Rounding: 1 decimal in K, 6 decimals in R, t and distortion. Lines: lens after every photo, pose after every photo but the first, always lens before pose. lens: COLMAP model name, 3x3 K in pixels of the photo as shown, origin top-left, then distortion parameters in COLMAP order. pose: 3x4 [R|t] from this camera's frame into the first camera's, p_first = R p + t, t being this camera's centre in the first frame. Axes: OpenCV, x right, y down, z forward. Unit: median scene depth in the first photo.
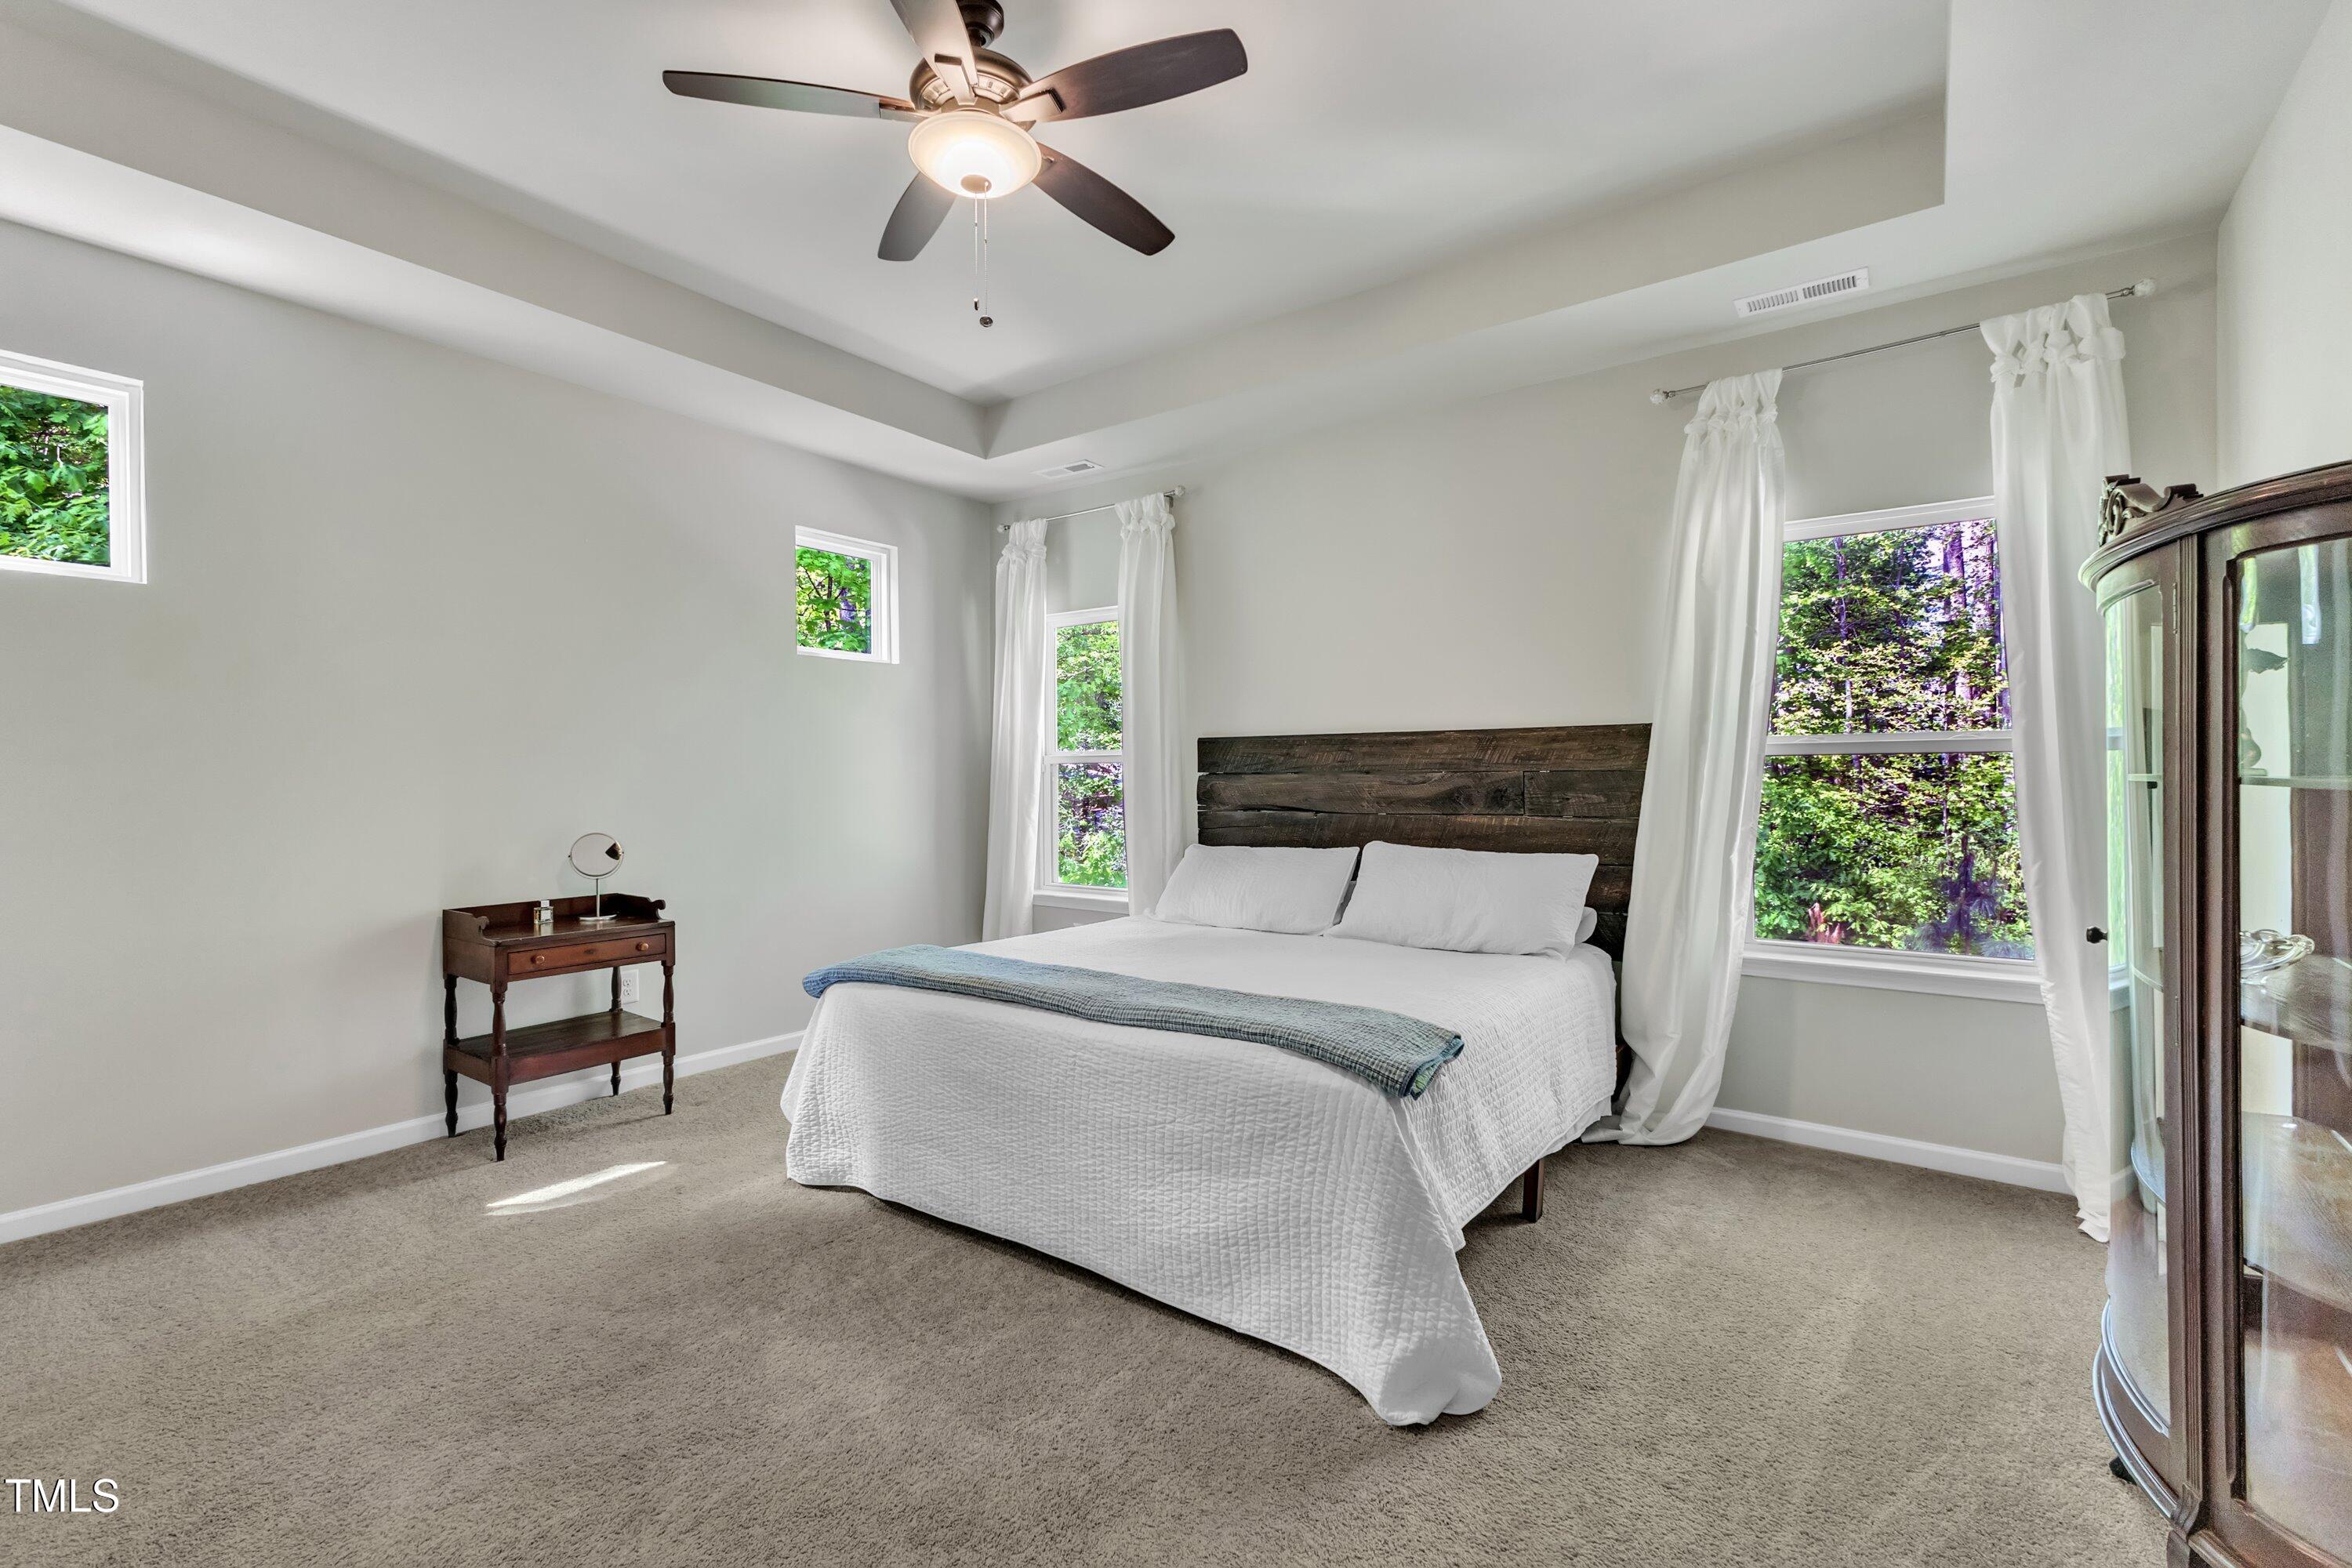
lens RADIAL K [[1057.7, 0, 1181.2], [0, 1057.7, 779.6], [0, 0, 1]] dist [0.005802, -0.000202]
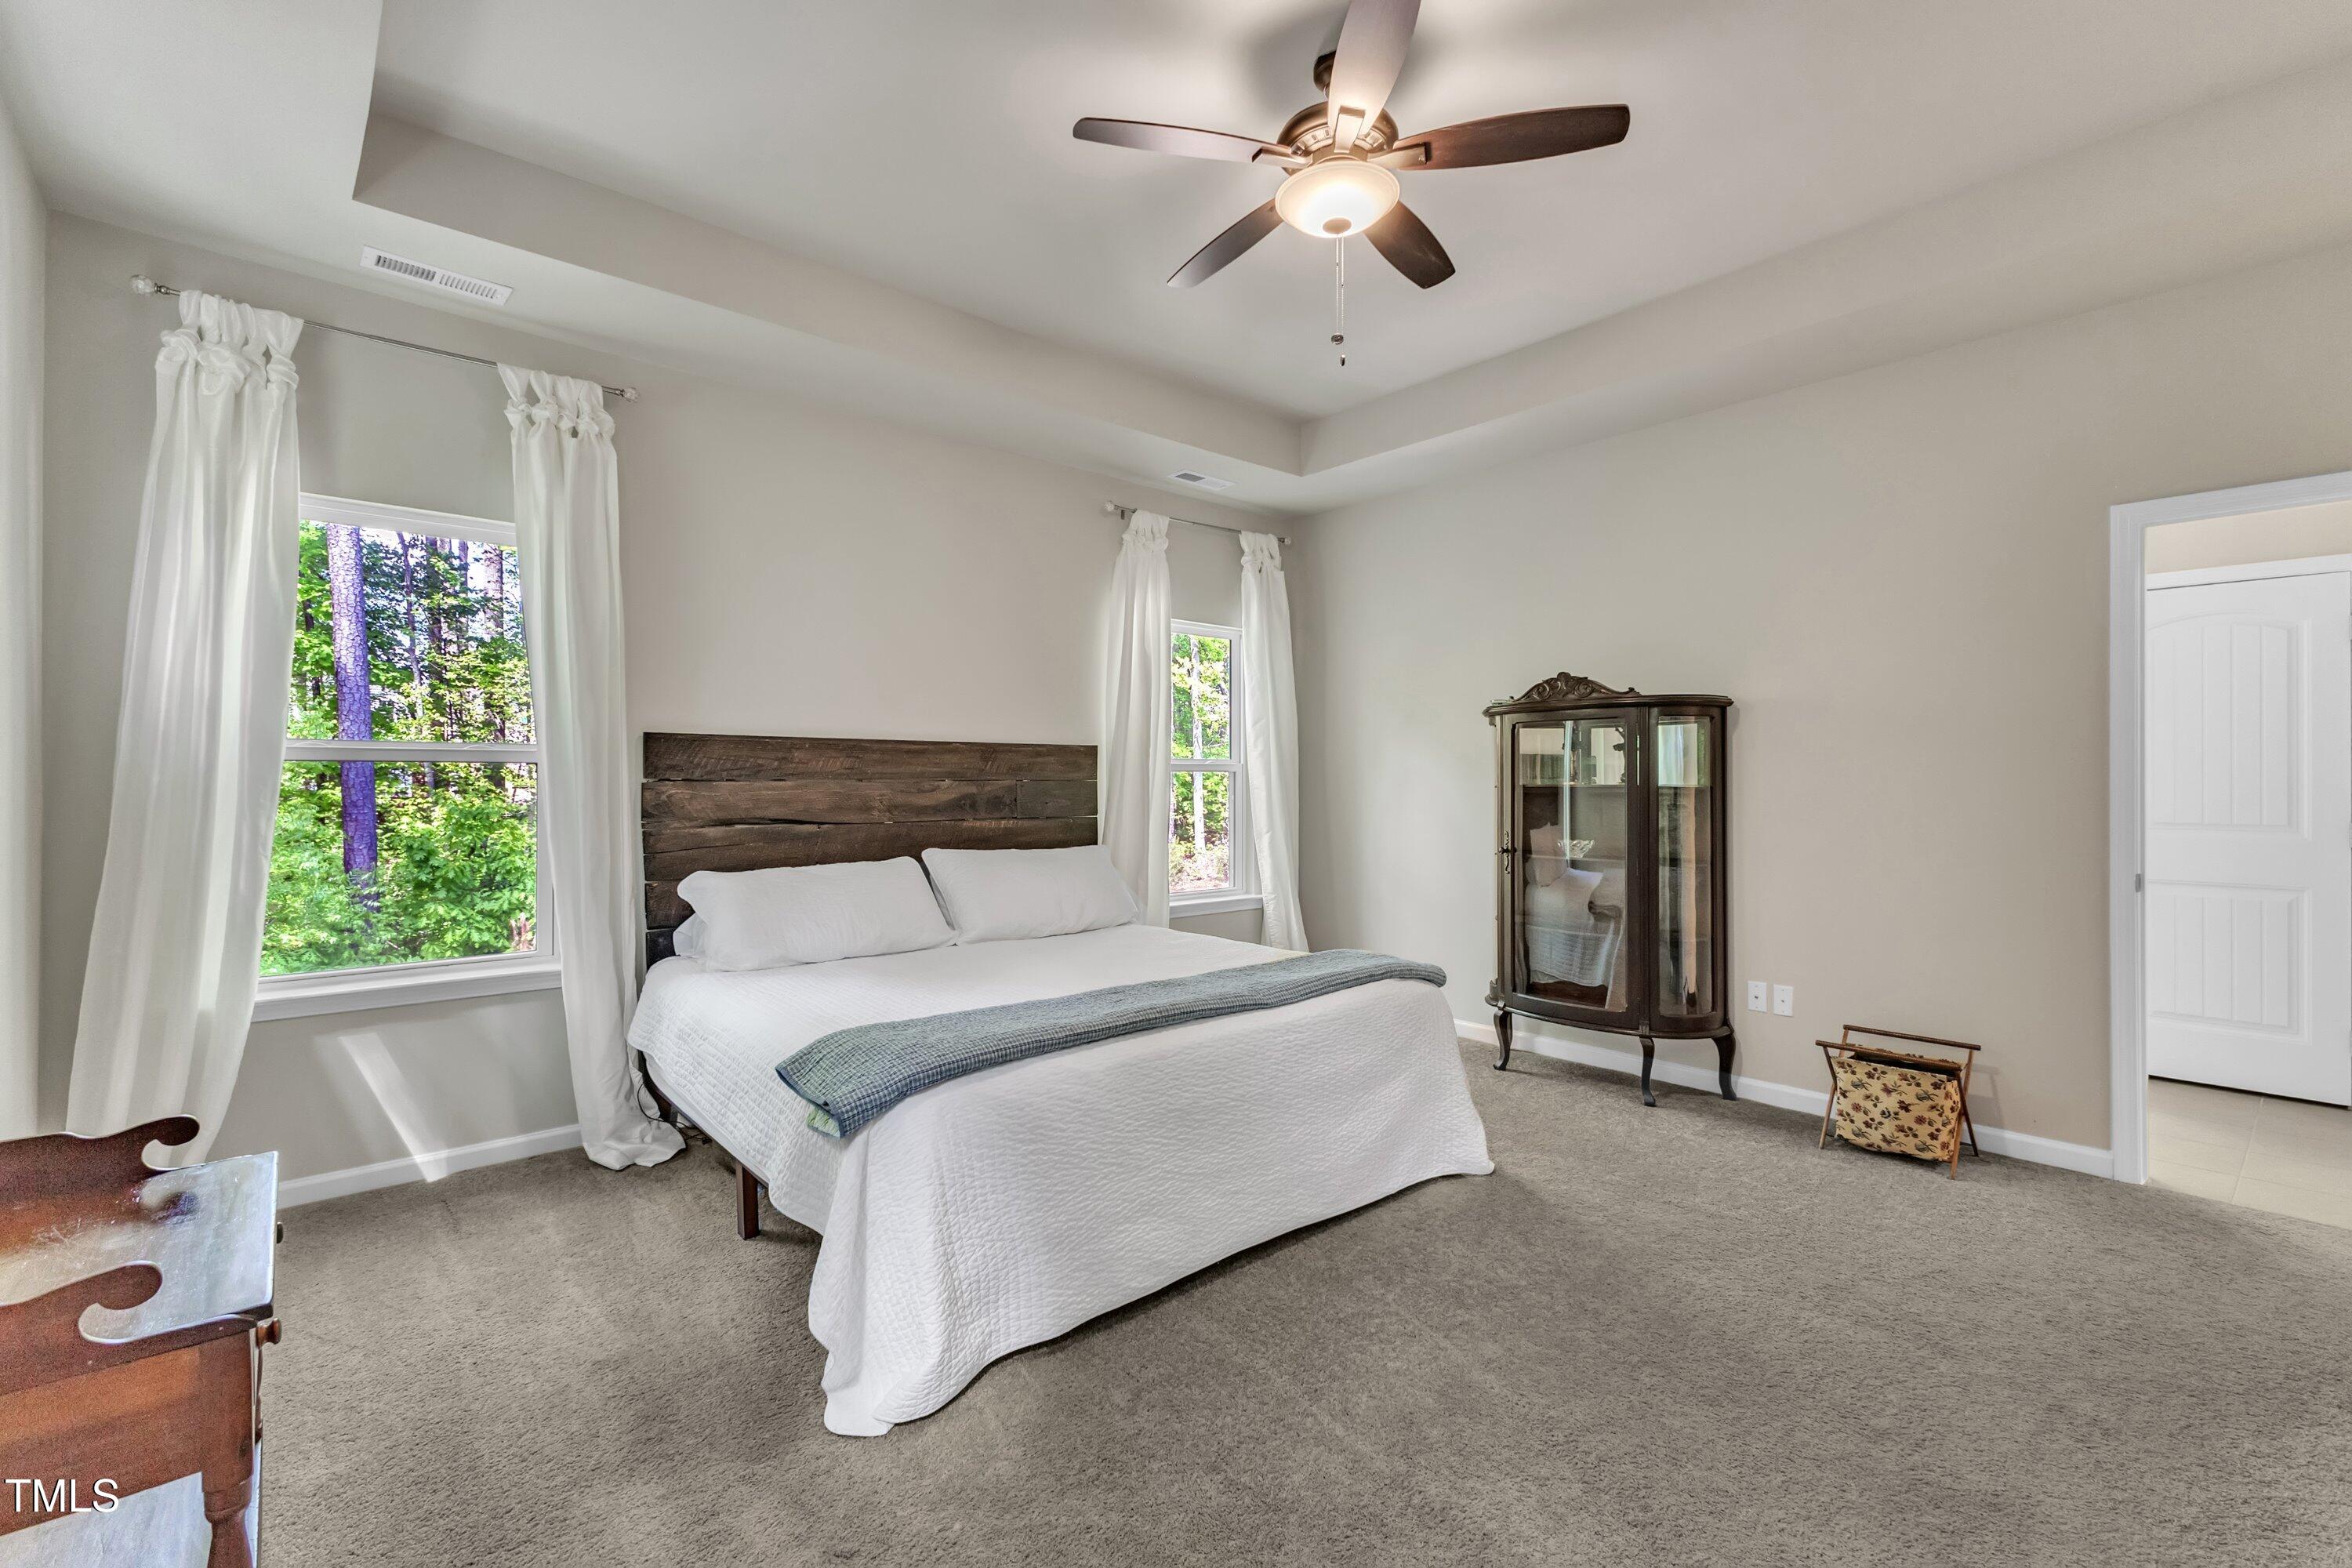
lens RADIAL K [[1057.7, 0, 1181.0], [0, 1057.7, 773.8], [0, 0, 1]] dist [0.005802, -0.000202]
pose [[0.198904, 0.014415, 0.979913, -0.695590], [0.000342, 0.999891, -0.014778, 0.001693], [-0.980019, 0.003275, 0.198878, 0.520353]]
